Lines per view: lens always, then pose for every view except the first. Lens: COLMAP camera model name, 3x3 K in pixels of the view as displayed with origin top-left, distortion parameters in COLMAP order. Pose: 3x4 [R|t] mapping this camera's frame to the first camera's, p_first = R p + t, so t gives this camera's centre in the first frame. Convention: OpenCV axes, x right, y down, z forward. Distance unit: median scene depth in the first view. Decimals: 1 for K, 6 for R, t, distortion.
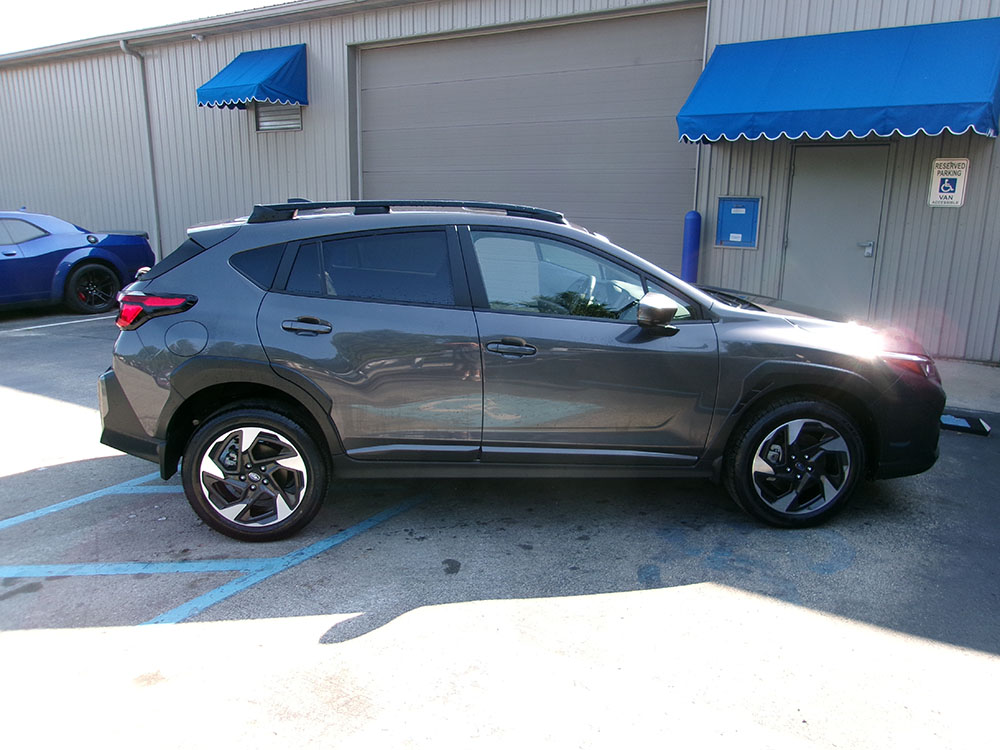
lens RADIAL K [[774.7, 0, 507.3], [0, 774.7, 373.8], [0, 0, 1]] dist [-0.032936, 0.054785]
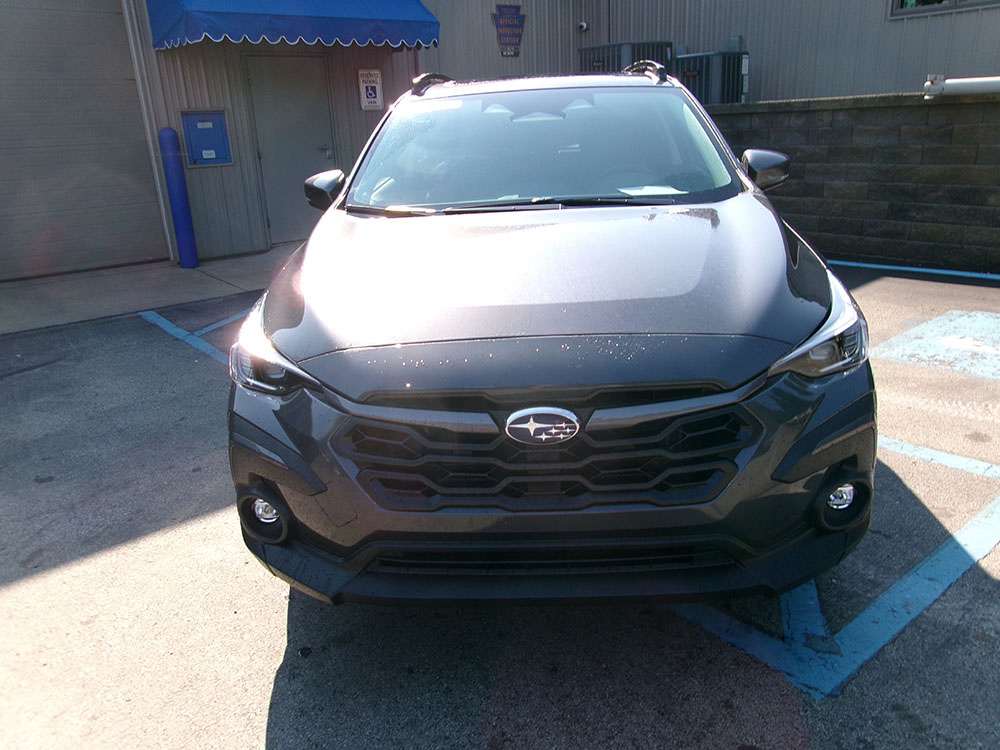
lens RADIAL K [[774.7, 0, 506.2], [0, 774.7, 375.2], [0, 0, 1]] dist [-0.032936, 0.054785]
pose [[0.294926, -0.321971, 0.899641, -0.616180], [0.269759, 0.931276, 0.244859, -0.067151], [-0.916651, 0.170470, 0.361512, 0.435064]]
